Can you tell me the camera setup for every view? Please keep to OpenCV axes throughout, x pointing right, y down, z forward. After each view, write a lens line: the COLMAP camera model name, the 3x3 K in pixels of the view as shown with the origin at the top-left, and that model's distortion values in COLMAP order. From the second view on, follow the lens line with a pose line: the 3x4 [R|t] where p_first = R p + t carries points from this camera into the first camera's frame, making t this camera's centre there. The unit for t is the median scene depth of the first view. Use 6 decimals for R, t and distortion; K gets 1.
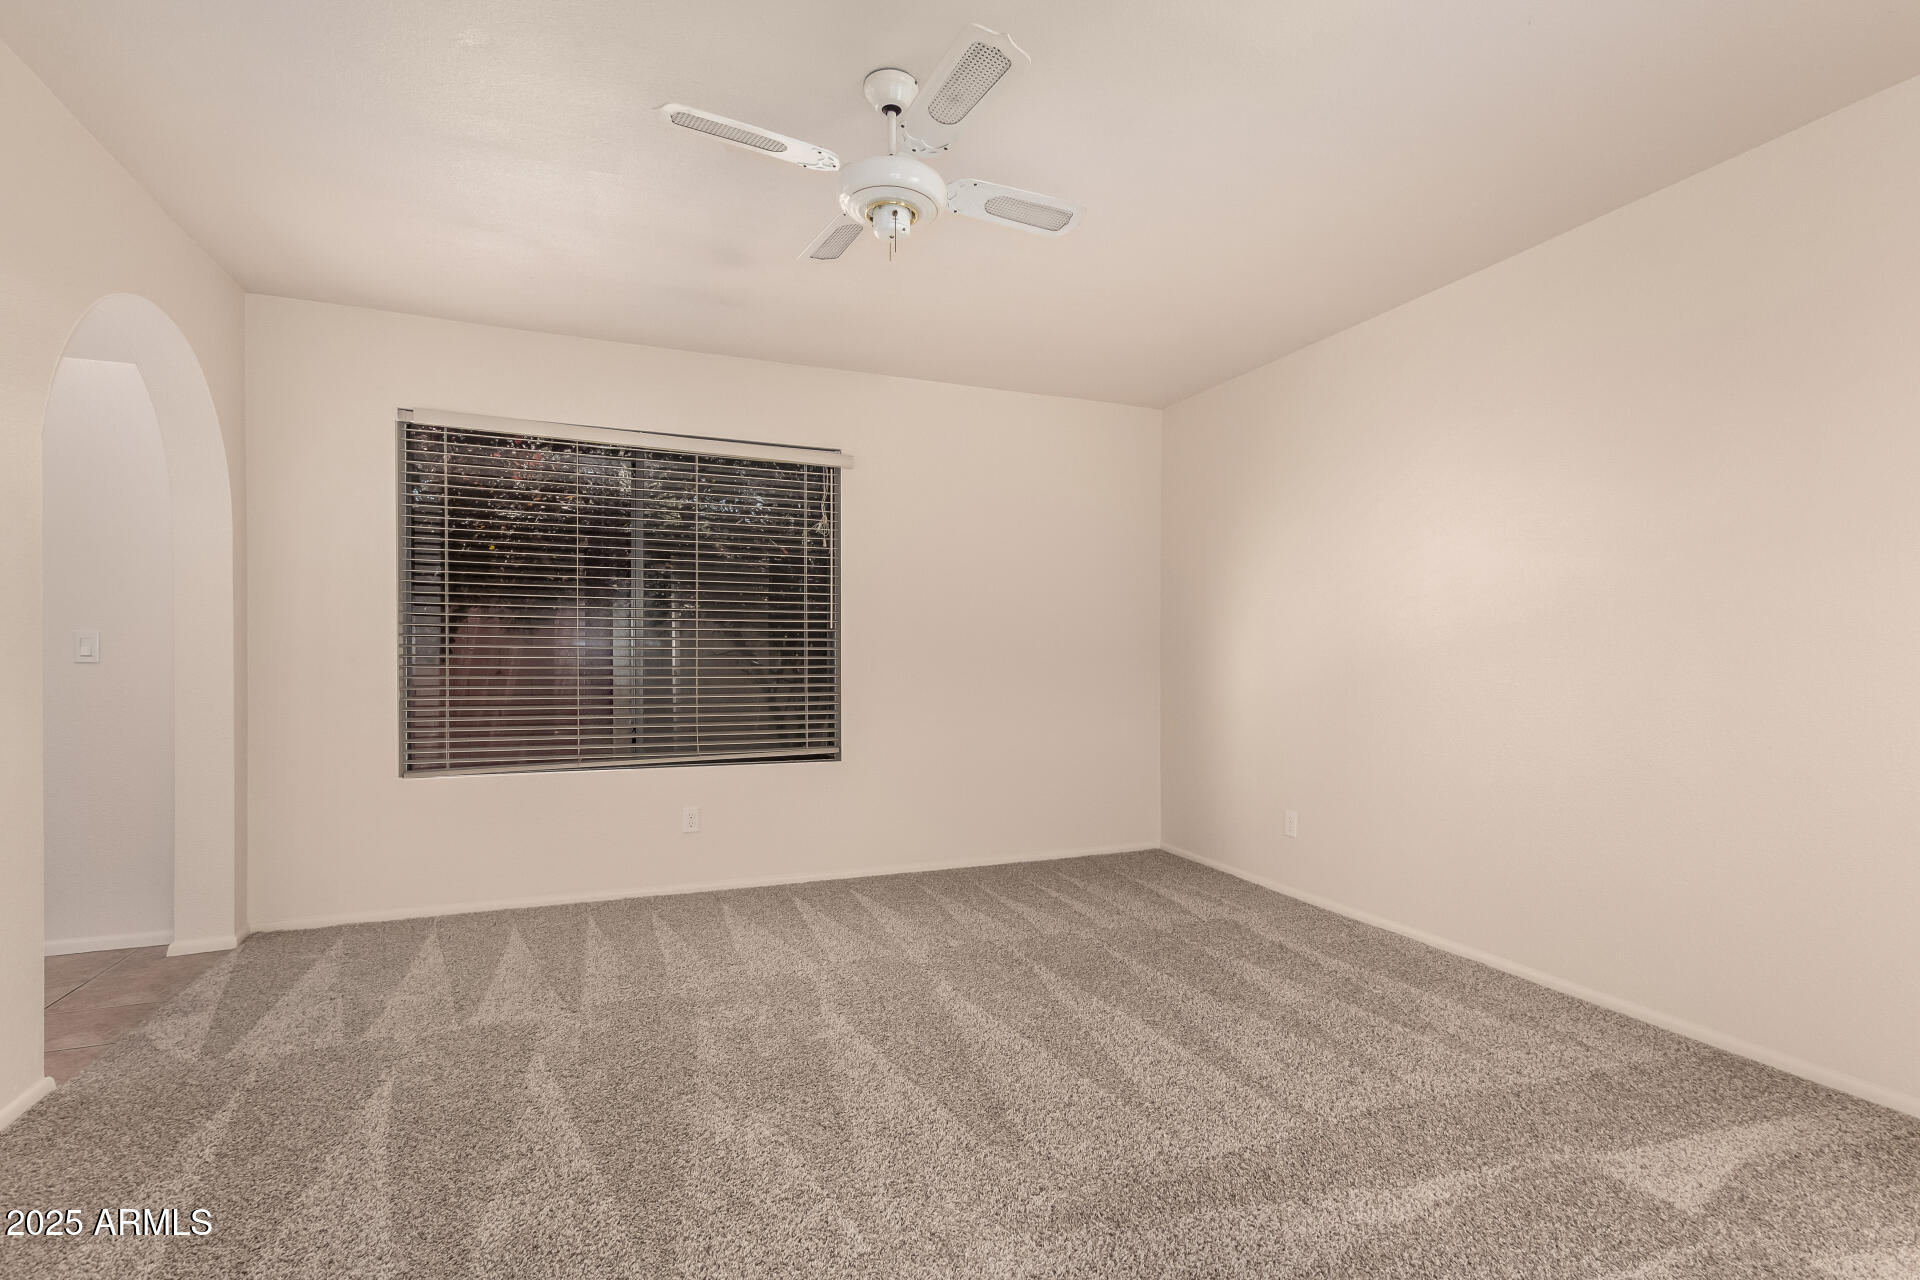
lens RADIAL K [[887.9, 0, 969.6], [0, 887.9, 666.6], [0, 0, 1]] dist [0.008716, -0.002324]
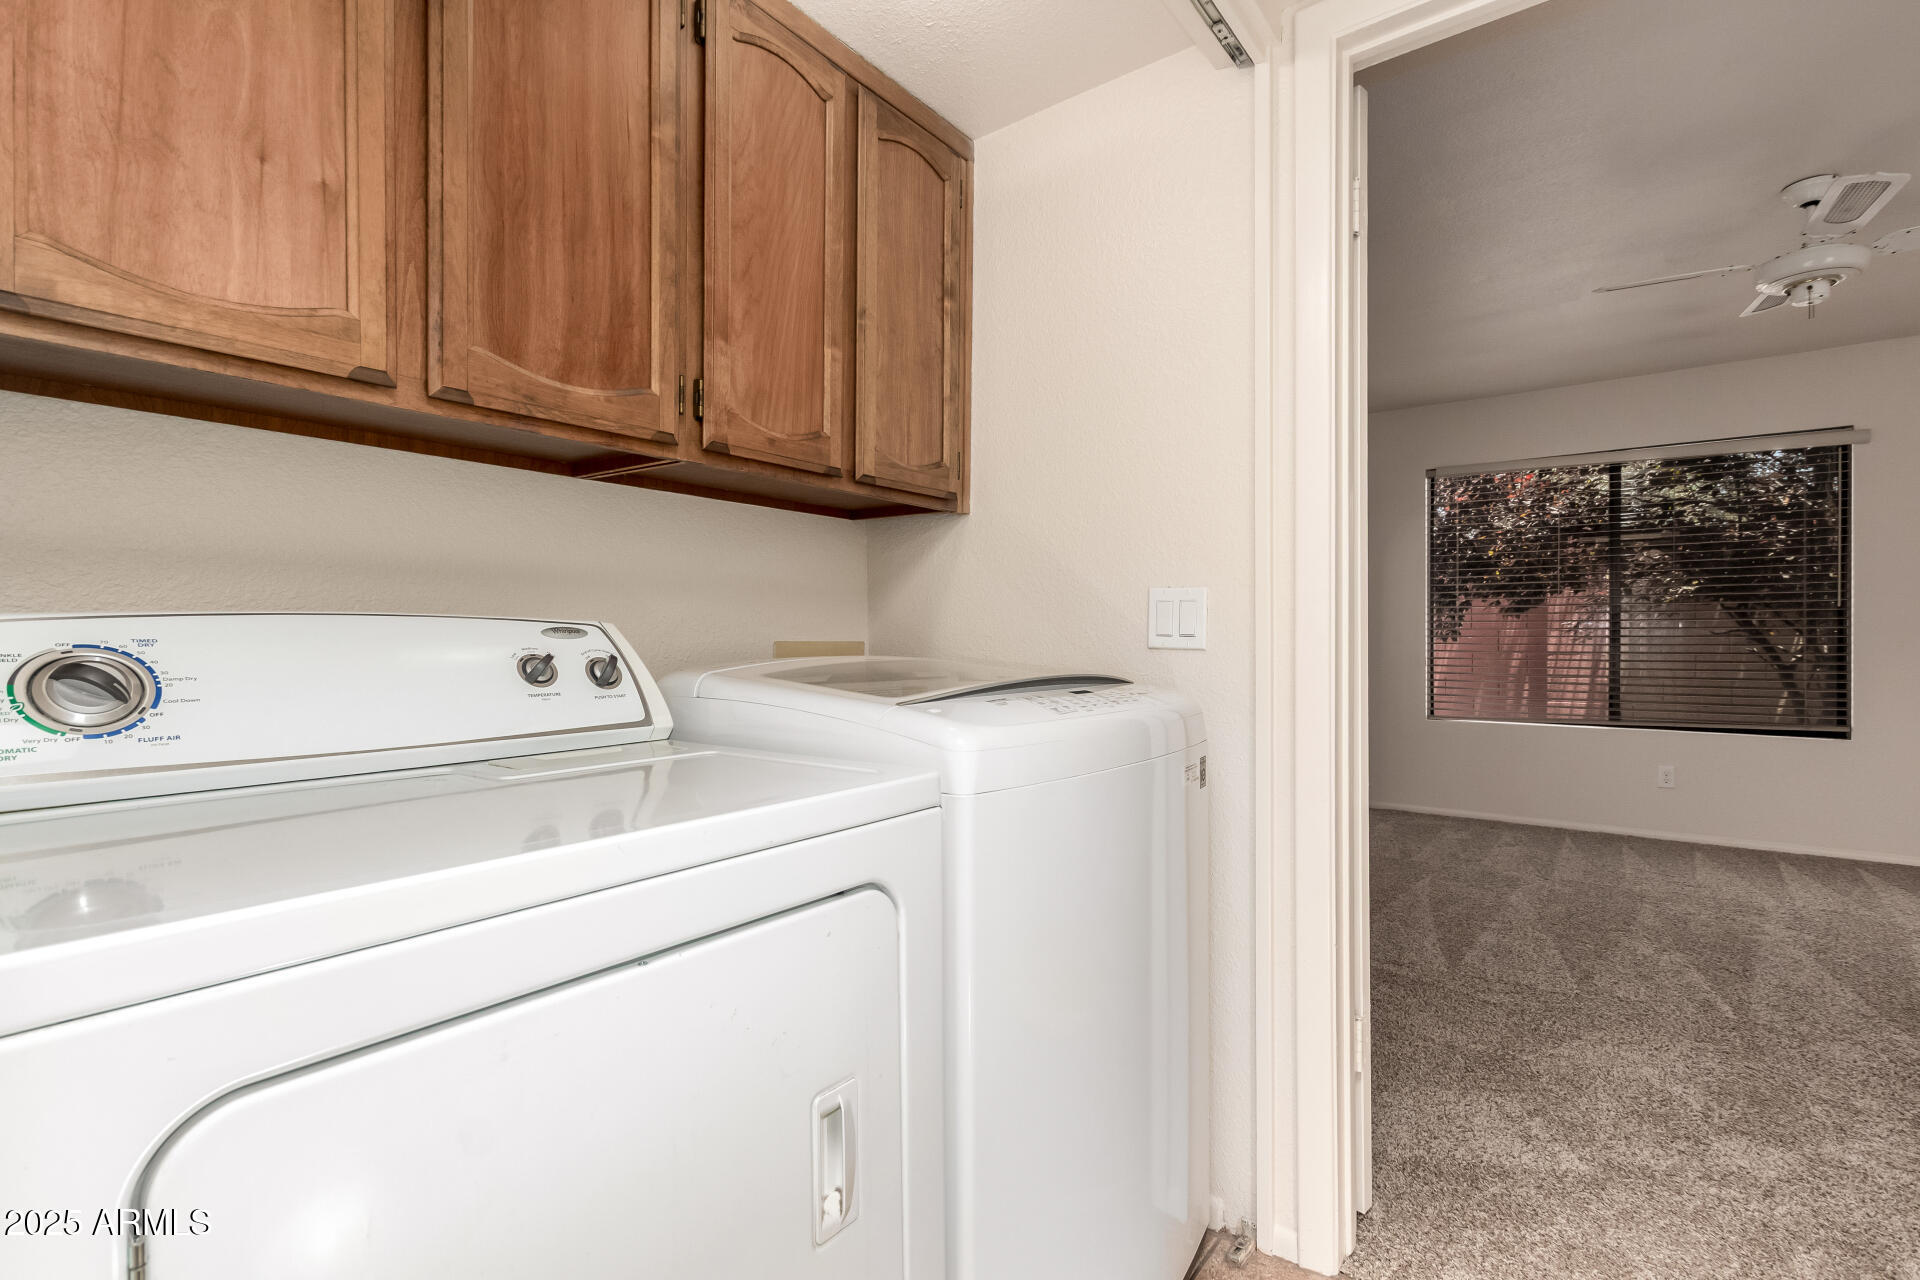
lens RADIAL K [[887.9, 0, 965.6], [0, 887.9, 644.1], [0, 0, 1]] dist [0.008716, -0.002324]
pose [[0.514186, 0.000410, -0.857679, 0.387289], [-0.005138, 0.999983, -0.002602, 0.013718], [0.857663, 0.005745, 0.514179, -0.690320]]
